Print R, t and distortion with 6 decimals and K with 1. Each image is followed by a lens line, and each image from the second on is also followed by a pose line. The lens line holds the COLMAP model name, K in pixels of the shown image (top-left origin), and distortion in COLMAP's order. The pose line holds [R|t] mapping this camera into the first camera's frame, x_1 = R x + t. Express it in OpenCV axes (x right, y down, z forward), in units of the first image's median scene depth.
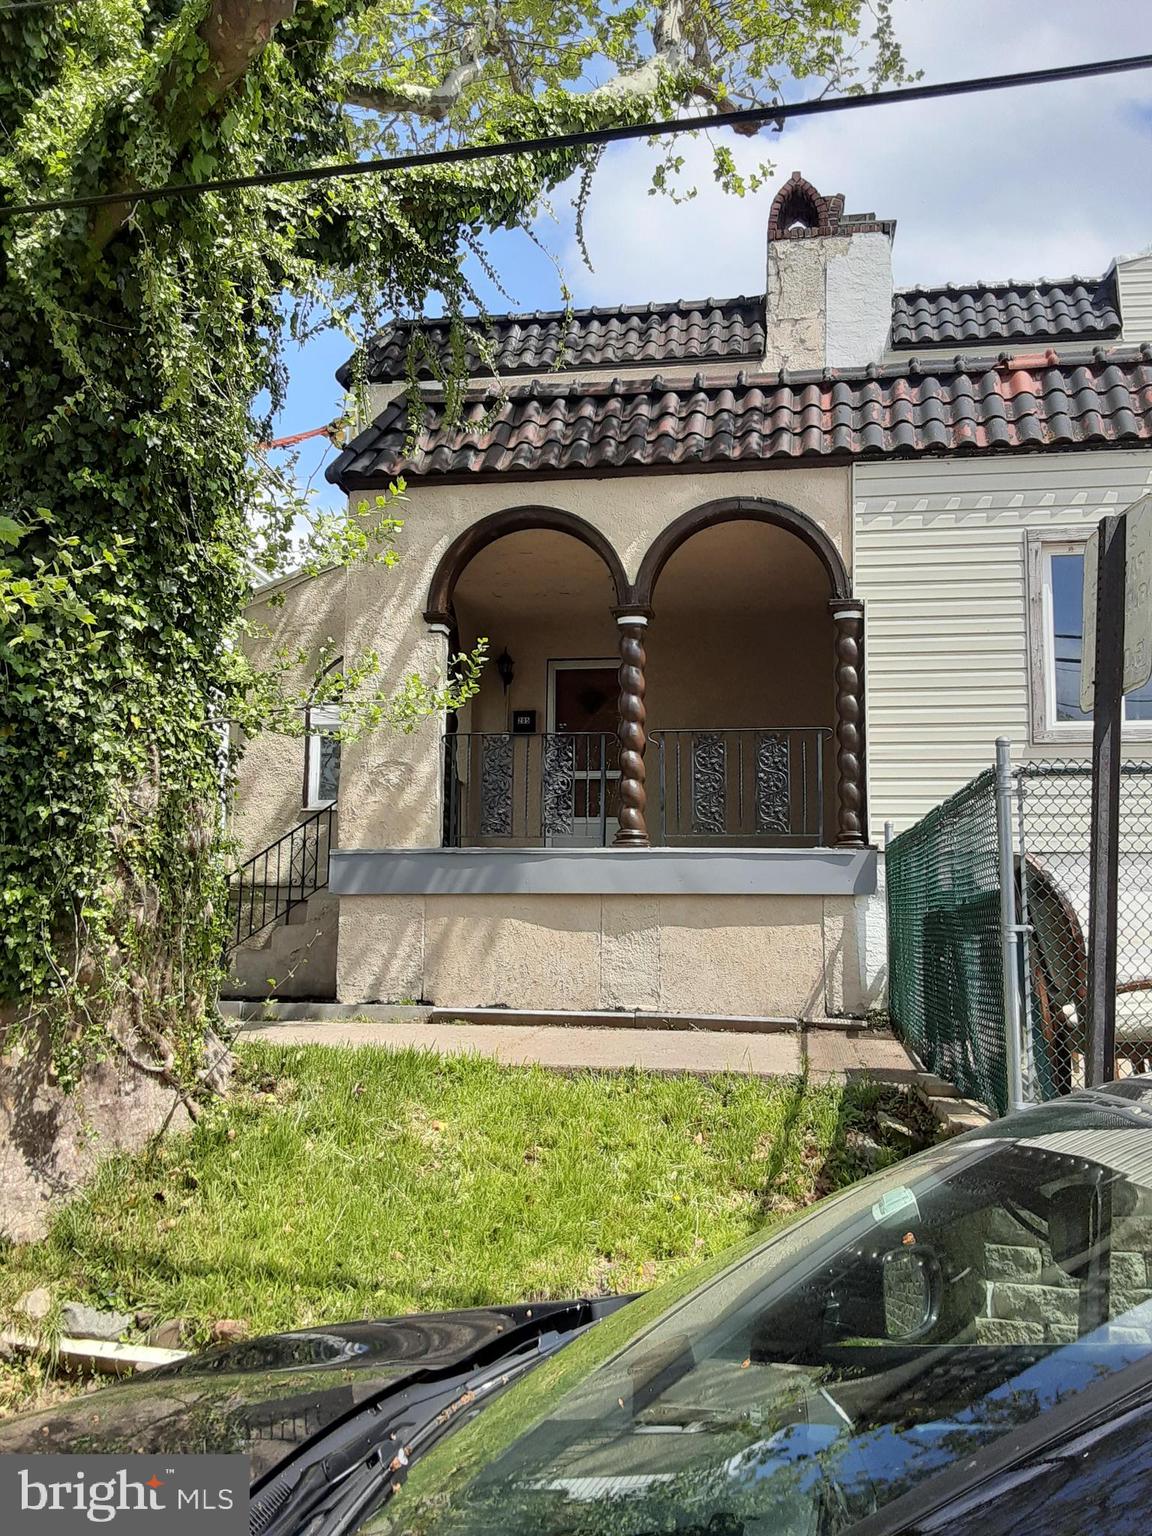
lens RADIAL K [[1262.6, 0, 582.1], [0, 1262.6, 775.0], [0, 0, 1]] dist [0.138791, -0.198274]
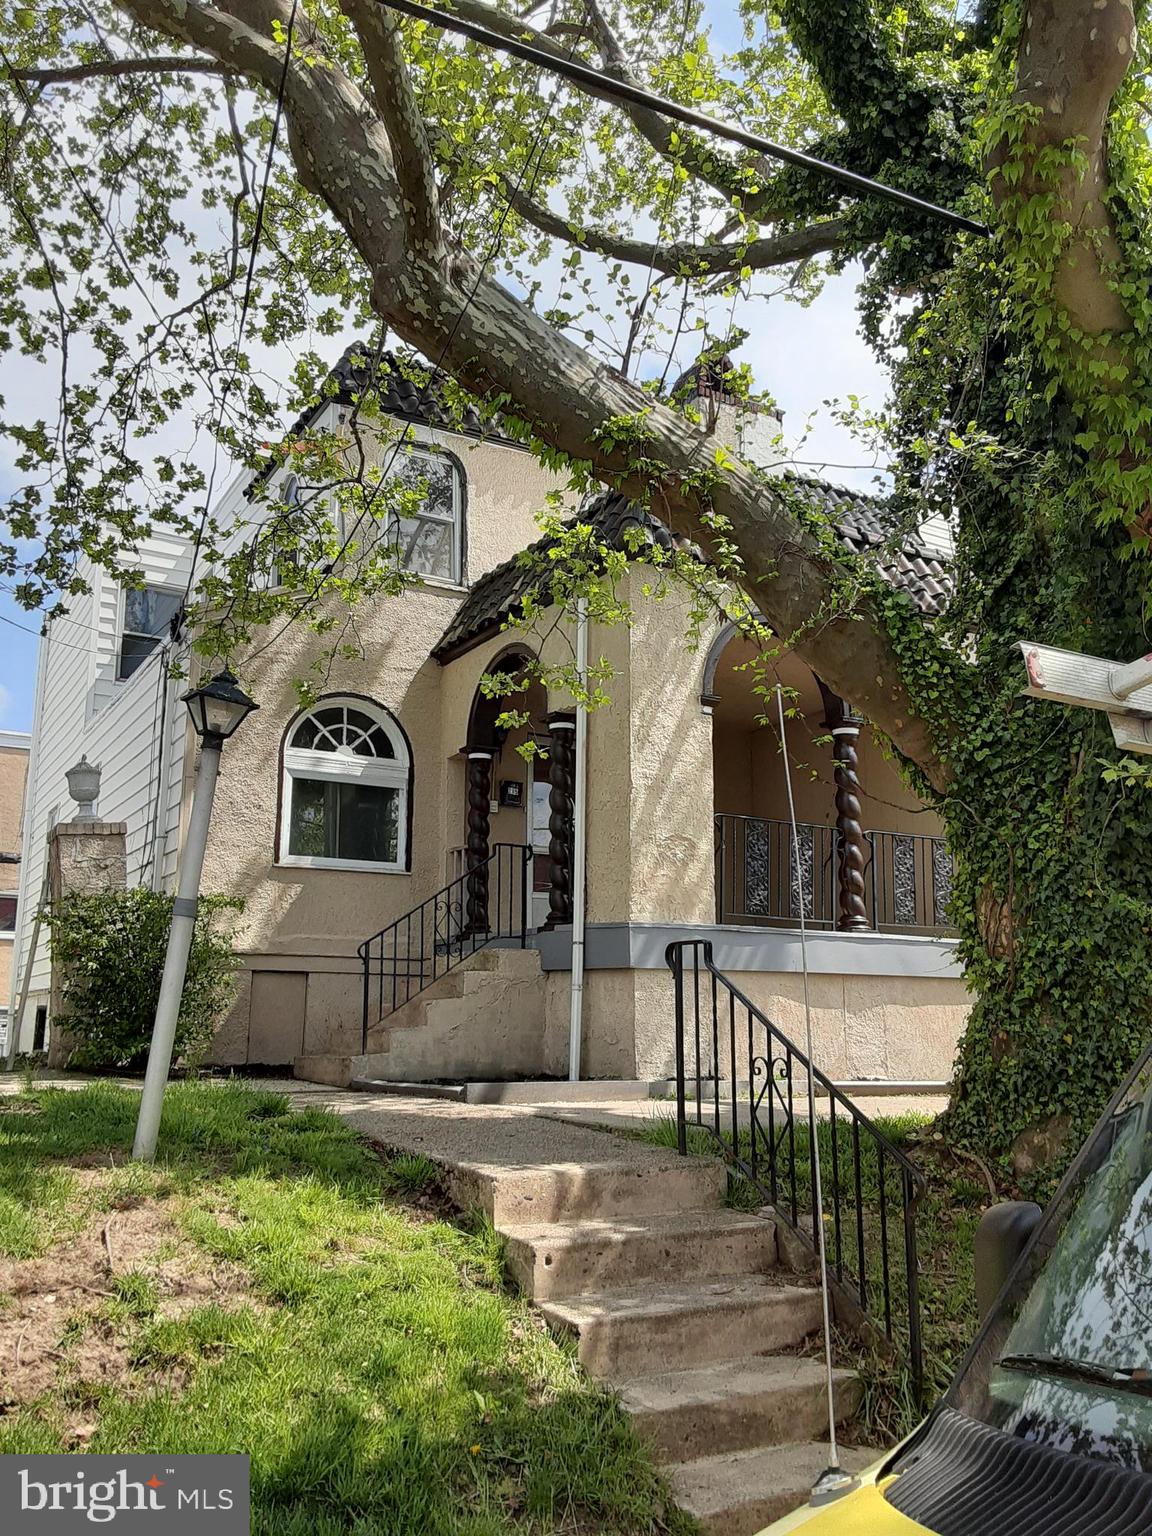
lens RADIAL K [[1288.2, 0, 574.7], [0, 1288.2, 772.8], [0, 0, 1]] dist [0.150314, -0.229711]
pose [[0.768155, 0.116489, 0.629578, -0.860923], [-0.079441, 0.993052, -0.086815, 0.034912], [-0.635317, 0.016674, 0.772072, 0.256529]]
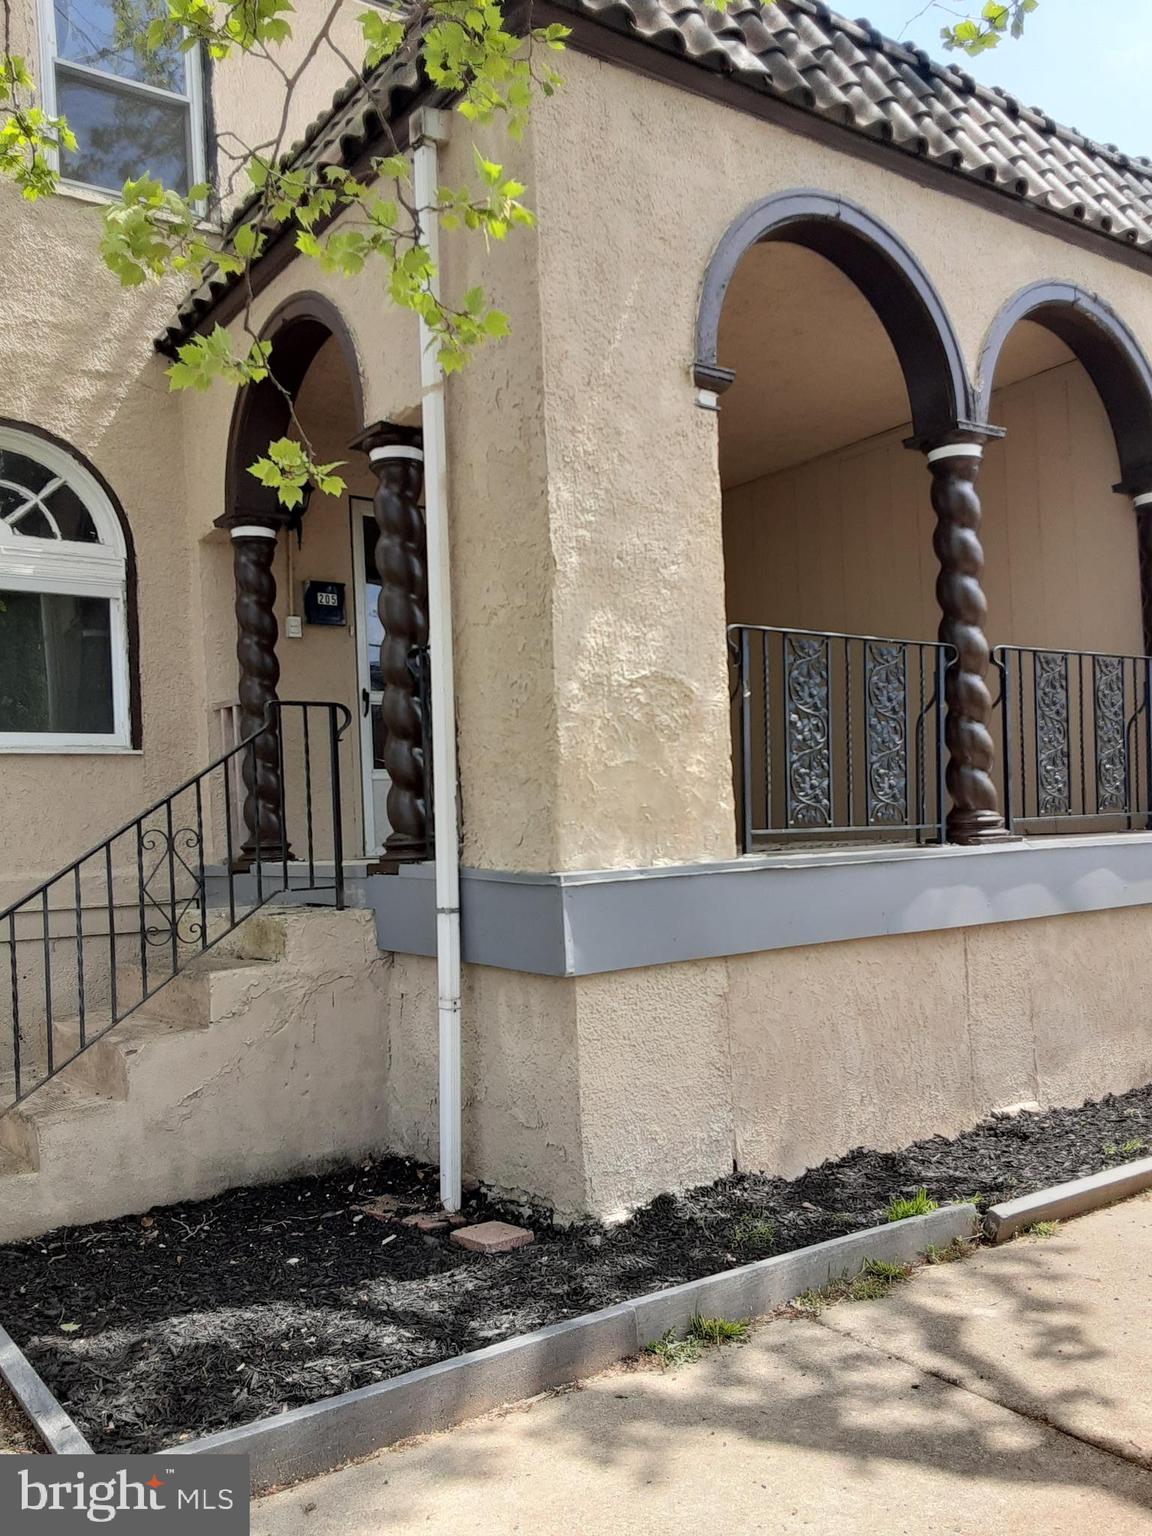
lens RADIAL K [[1224.3, 0, 546.7], [0, 1224.3, 745.4], [0, 0, 1]] dist [0.126588, -0.178286]
pose [[0.717094, 0.006632, 0.696945, -0.486197], [-0.040778, 0.998641, 0.032454, 0.001573], [-0.695783, -0.051693, 0.716390, 0.703529]]
